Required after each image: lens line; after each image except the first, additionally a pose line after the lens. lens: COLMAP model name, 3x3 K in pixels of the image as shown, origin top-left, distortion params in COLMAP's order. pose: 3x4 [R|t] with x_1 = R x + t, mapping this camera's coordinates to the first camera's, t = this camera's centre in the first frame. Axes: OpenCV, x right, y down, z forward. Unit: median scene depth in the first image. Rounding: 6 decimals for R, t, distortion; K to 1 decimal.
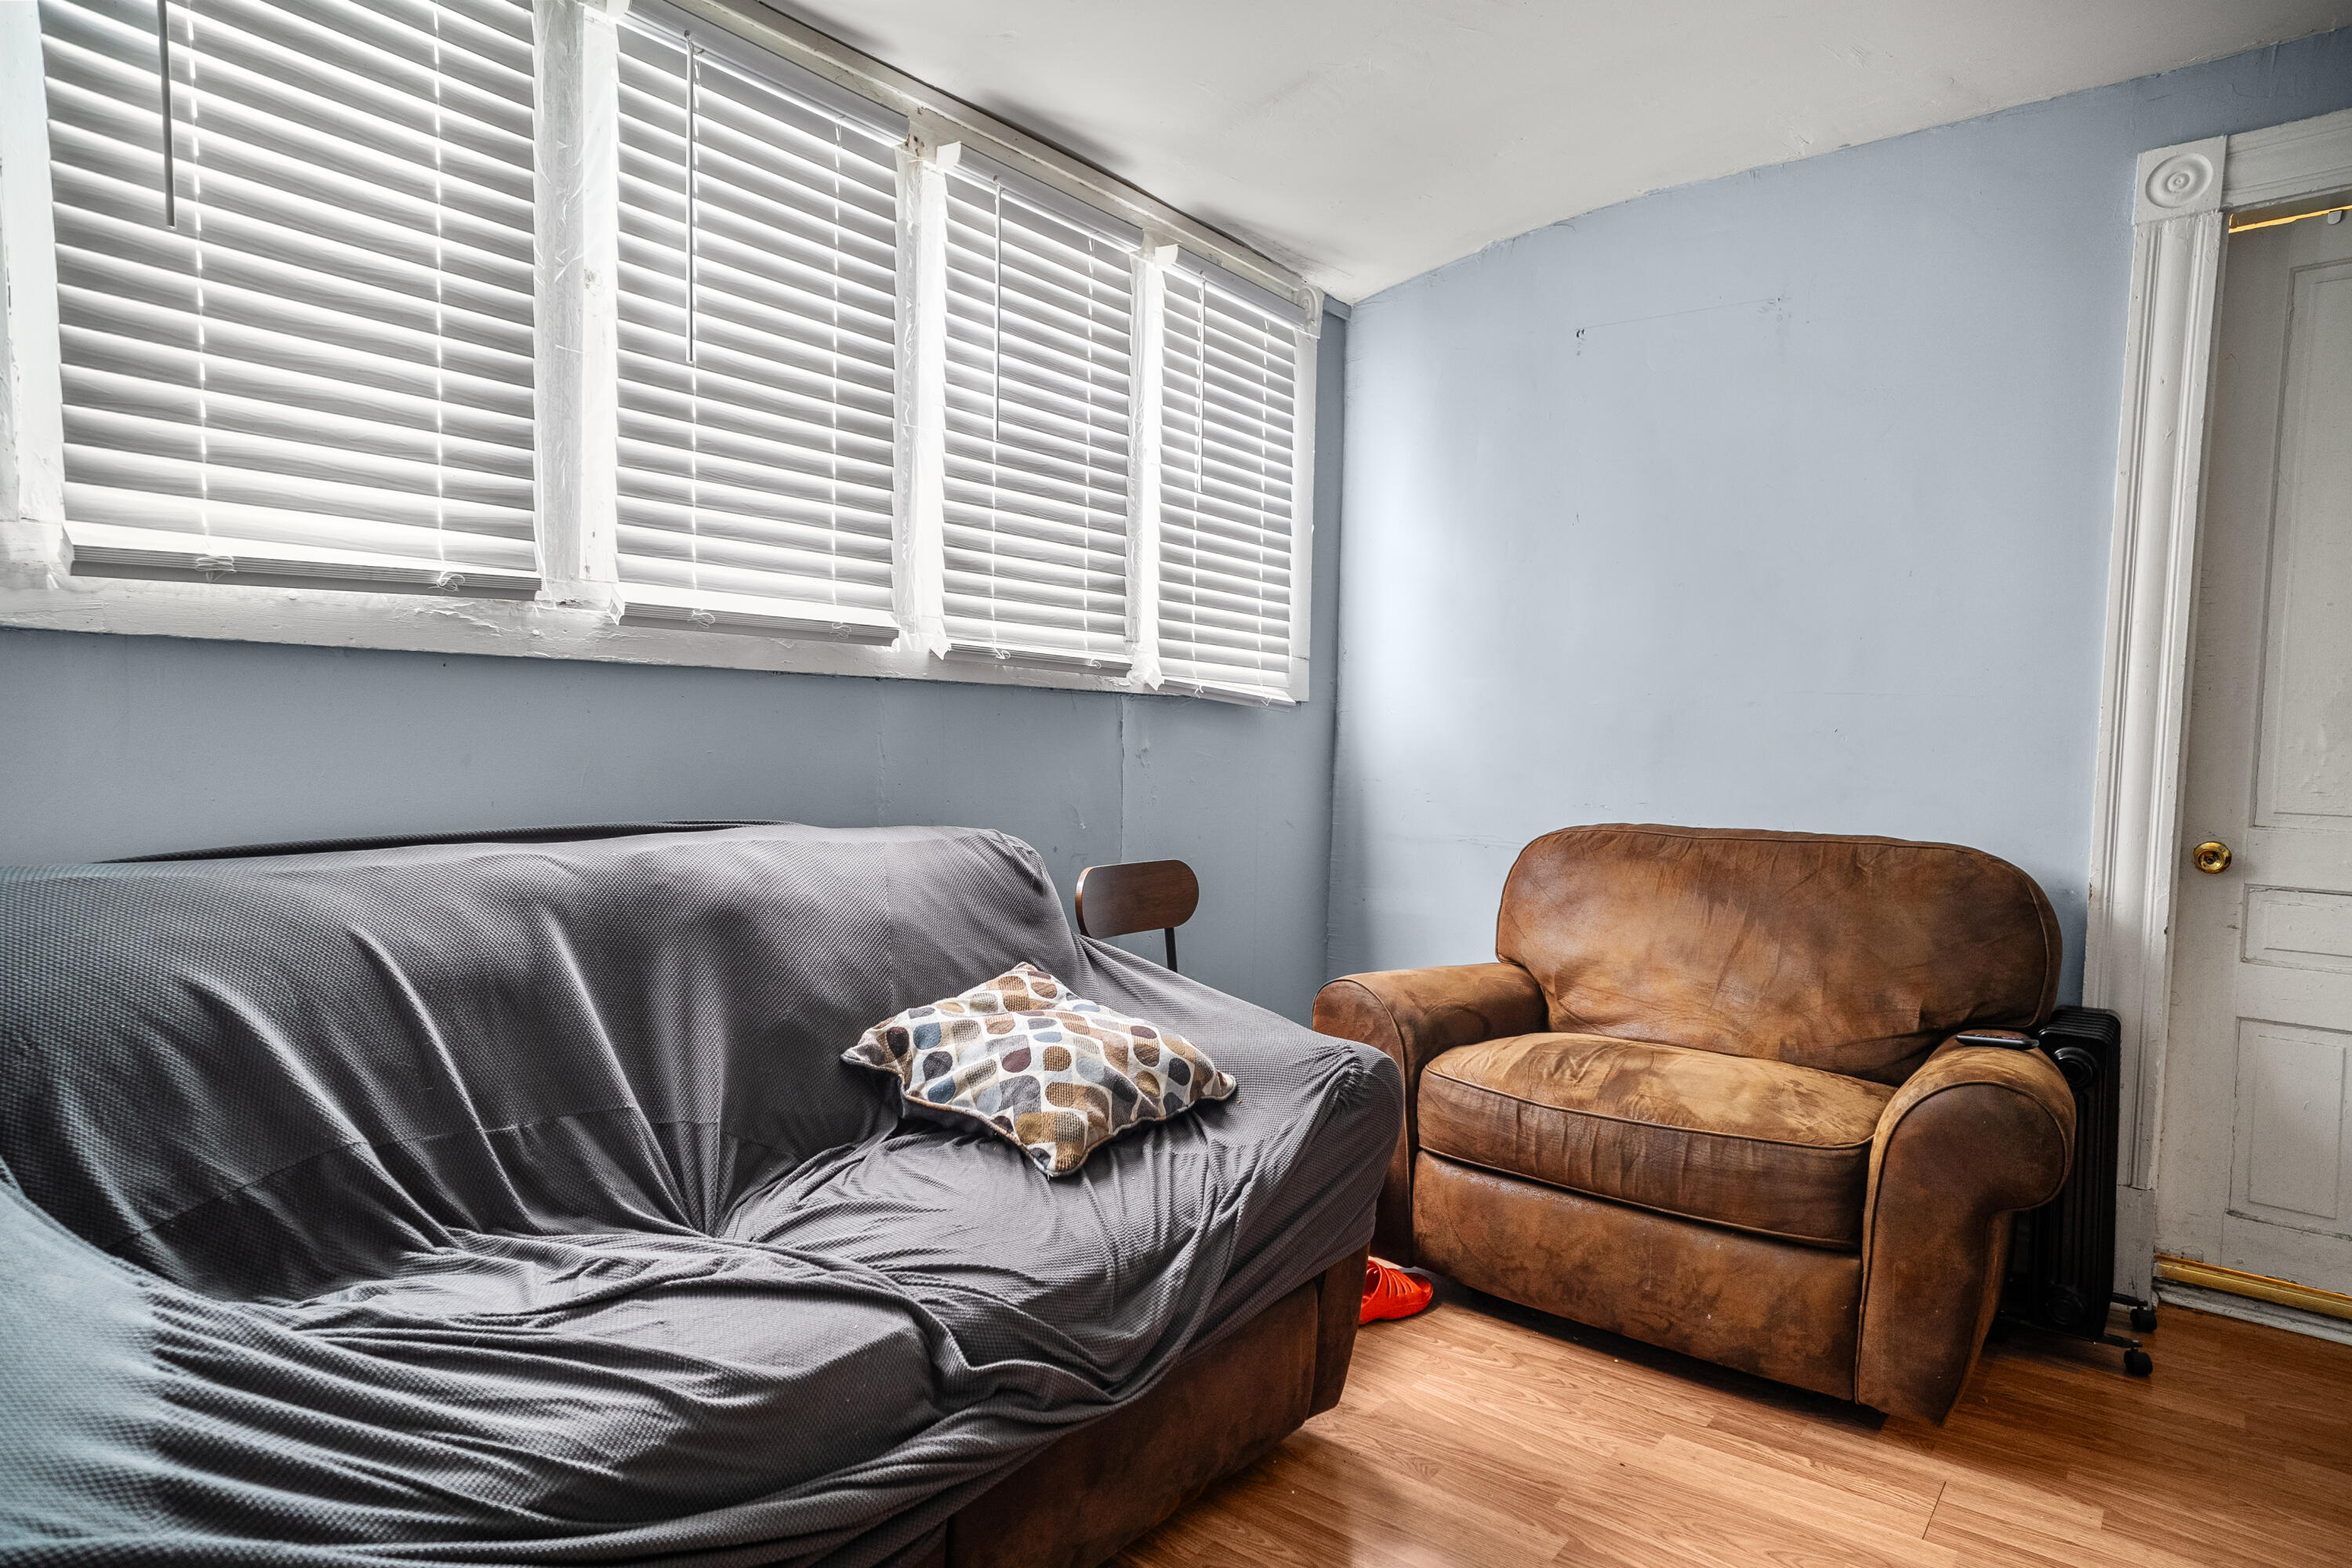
lens RADIAL K [[1380.7, 0, 1176.0], [0, 1380.7, 784.0], [0, 0, 1]] dist [-0.028246, 0.041477]
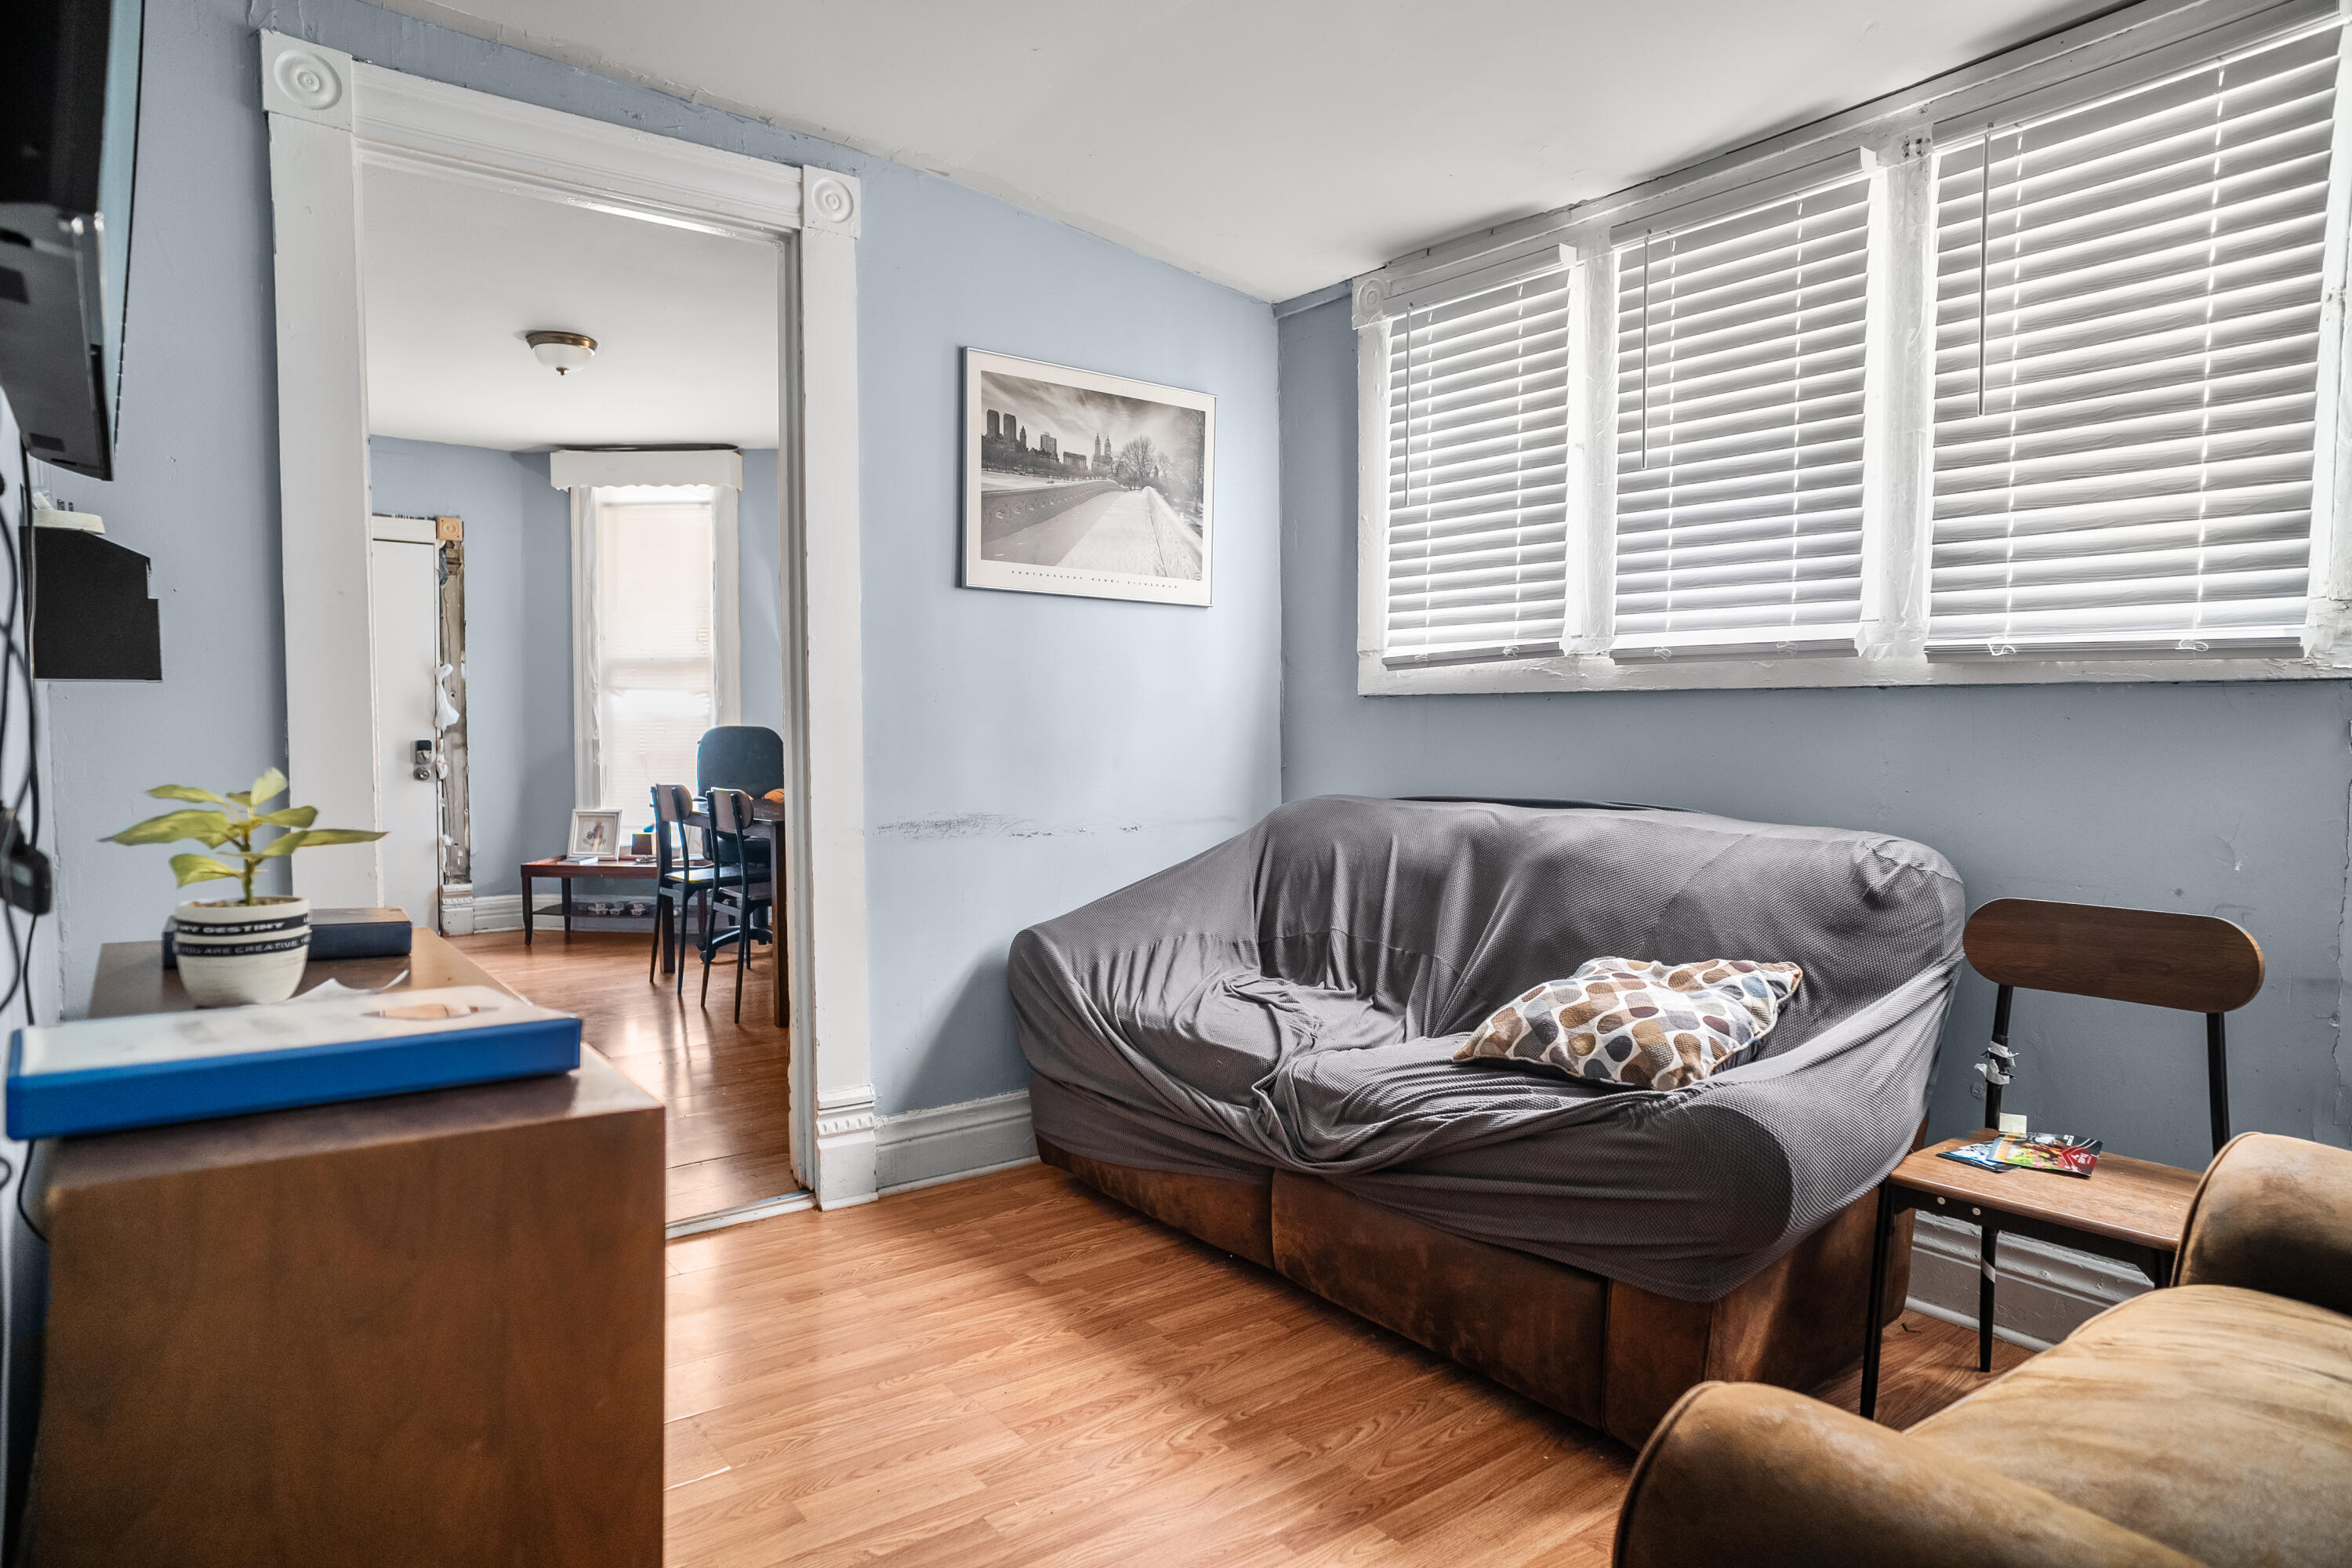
lens RADIAL K [[1417.3, 0, 1175.1], [0, 1417.3, 785.8], [0, 0, 1]] dist [-0.045809, 0.048803]
pose [[-0.256742, 0.011186, -0.966415, 1.079639], [-0.054007, 0.998205, 0.025902, -0.002707], [0.964970, 0.058843, -0.255677, 0.890432]]
